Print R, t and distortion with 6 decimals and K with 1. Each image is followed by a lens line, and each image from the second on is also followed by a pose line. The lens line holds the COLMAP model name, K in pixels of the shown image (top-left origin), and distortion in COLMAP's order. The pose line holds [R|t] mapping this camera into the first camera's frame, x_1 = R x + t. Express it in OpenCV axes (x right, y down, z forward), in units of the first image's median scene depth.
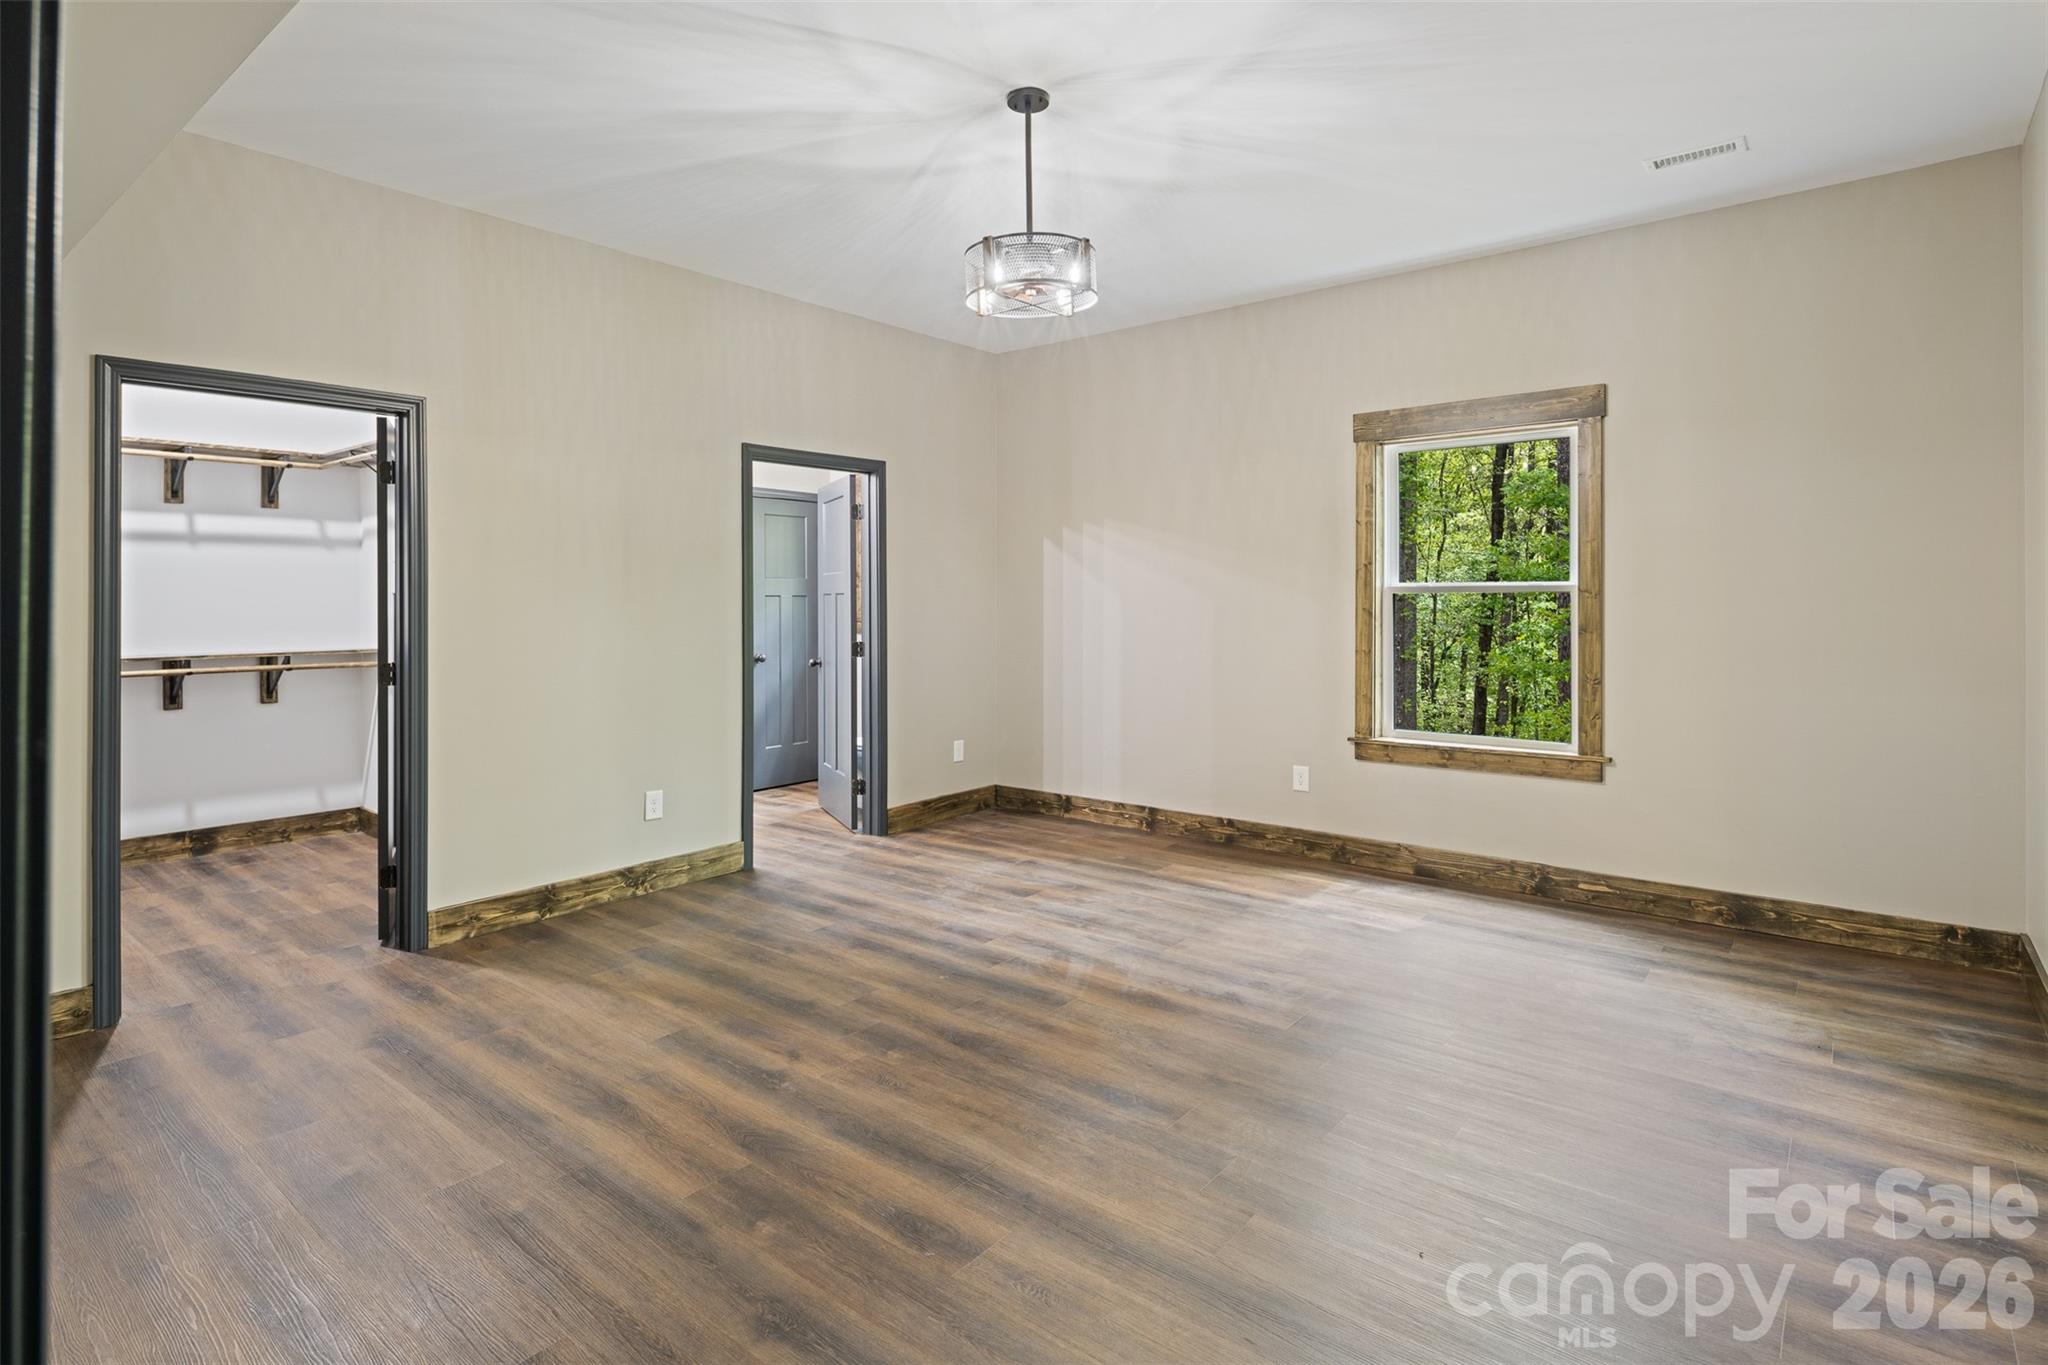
lens RADIAL K [[993.3, 0, 1033.6], [0, 993.3, 589.8], [0, 0, 1]] dist [0.000429, -0.000941]
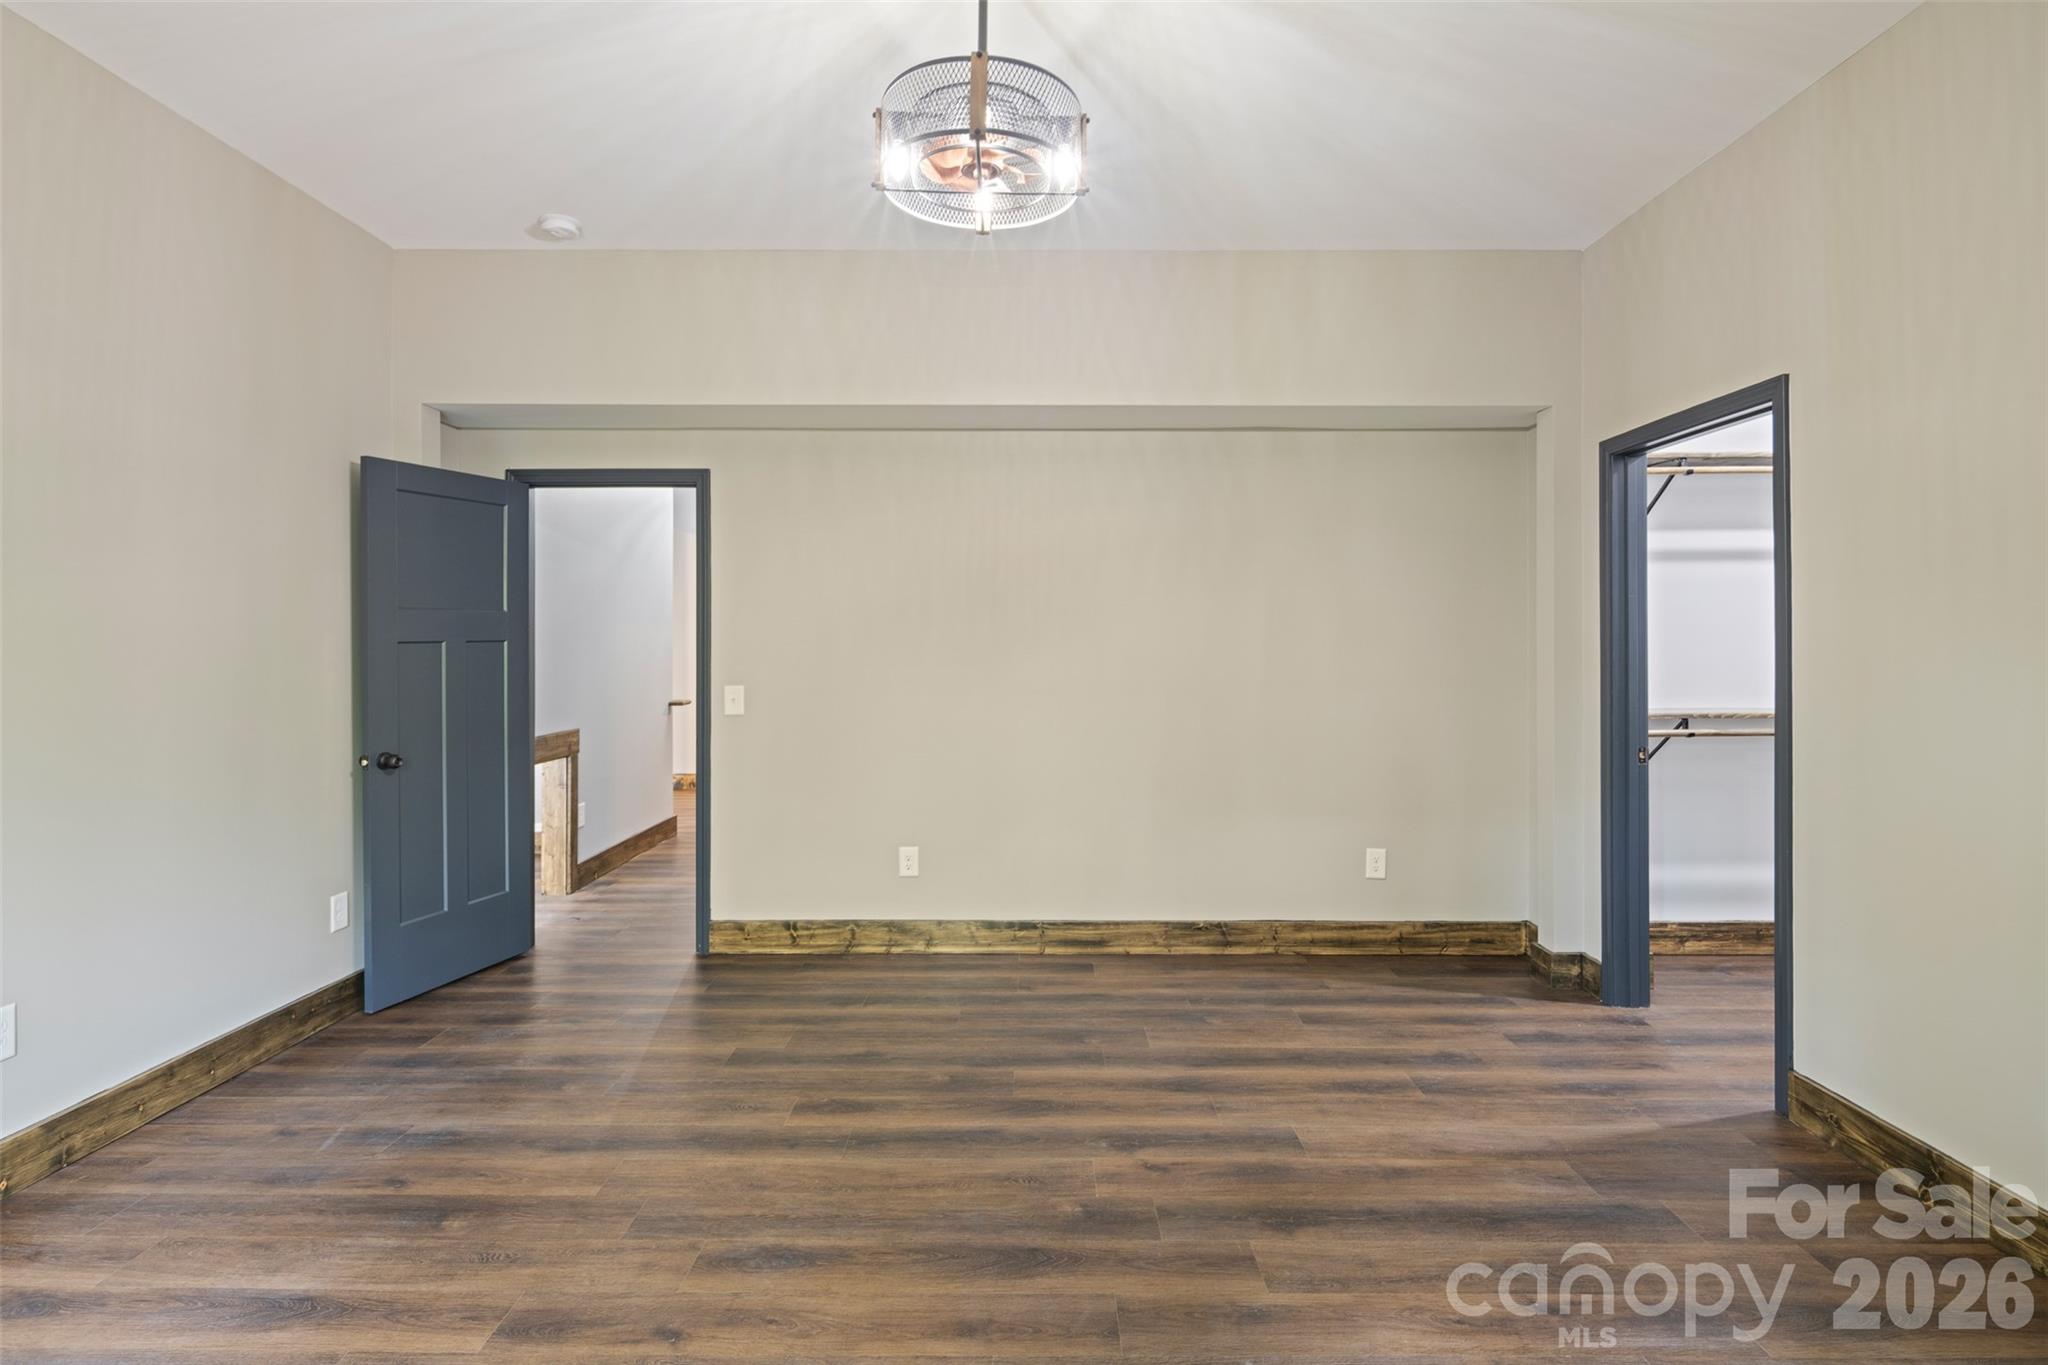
lens RADIAL K [[1043.9, 0, 1029.5], [0, 1043.9, 647.0], [0, 0, 1]] dist [-0.002664, -0.000548]
pose [[-0.784431, 0.007214, -0.620174, 0.358988], [0.008458, 0.999964, 0.000933, 0.001295], [0.620158, -0.004514, -0.784464, 1.419638]]
